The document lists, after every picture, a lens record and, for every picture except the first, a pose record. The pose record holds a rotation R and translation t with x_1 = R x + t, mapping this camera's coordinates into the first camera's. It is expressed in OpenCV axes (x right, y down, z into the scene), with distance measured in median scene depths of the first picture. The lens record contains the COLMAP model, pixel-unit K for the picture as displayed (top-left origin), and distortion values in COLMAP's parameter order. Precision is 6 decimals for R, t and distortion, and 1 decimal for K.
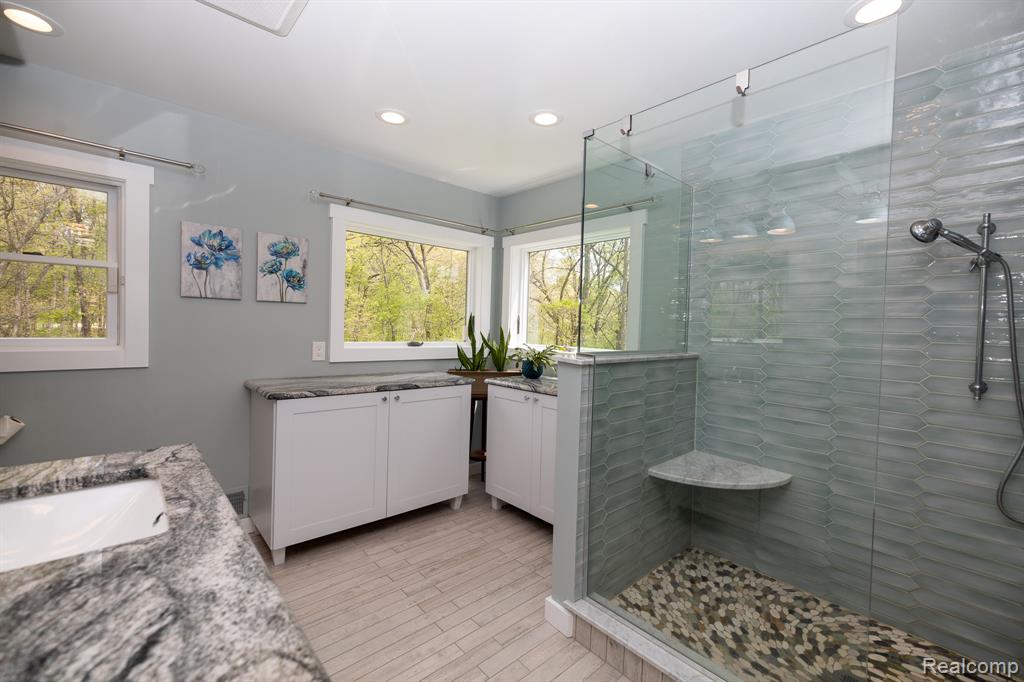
lens RADIAL K [[432.4, 0, 512.3], [0, 432.4, 336.0], [0, 0, 1]] dist [0.007046, -0.000317]
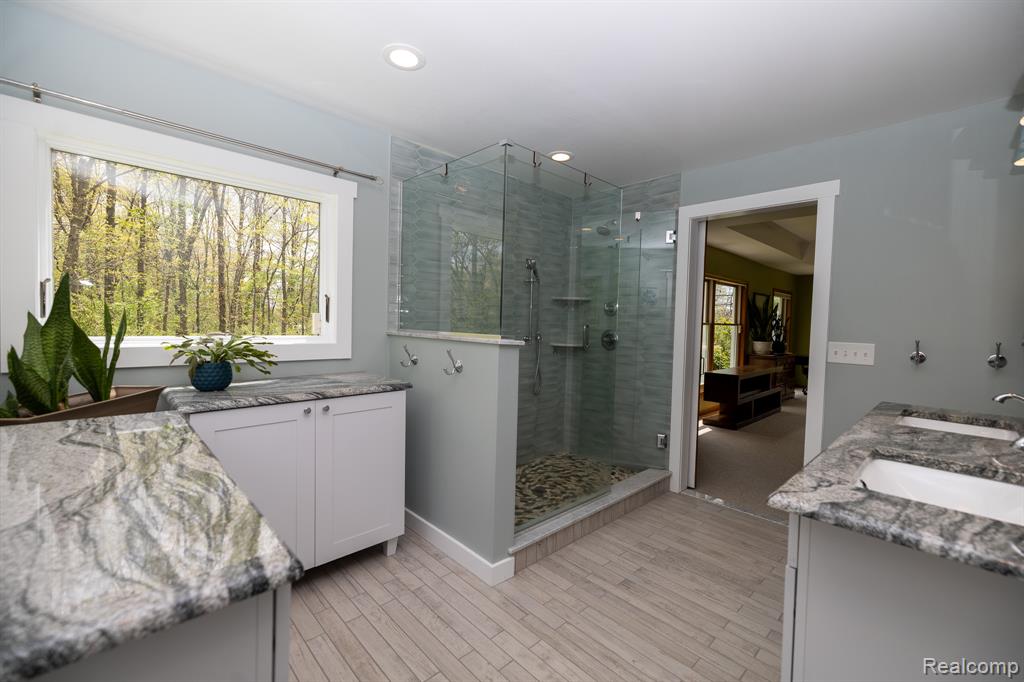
lens RADIAL K [[430.5, 0, 513.4], [0, 430.5, 335.8], [0, 0, 1]] dist [0.000754, 0.000280]
pose [[-0.026920, -0.062834, 0.997661, -0.839014], [0.002591, 0.998015, 0.062926, -0.027056], [-0.999634, 0.004278, -0.026704, 0.863224]]
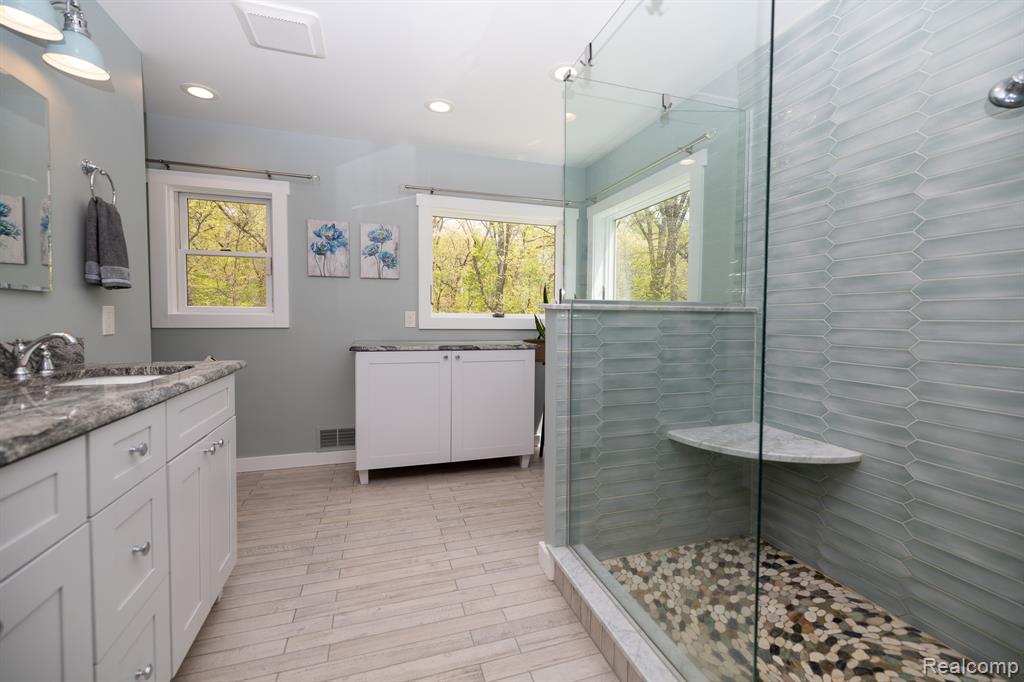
lens RADIAL K [[430.5, 0, 513.4], [0, 430.5, 335.8], [0, 0, 1]] dist [0.000754, 0.000280]
pose [[0.911942, -0.005290, -0.410285, 0.391478], [0.008730, 0.999941, 0.006510, 0.098835], [0.410227, -0.009518, 0.911934, 0.047673]]
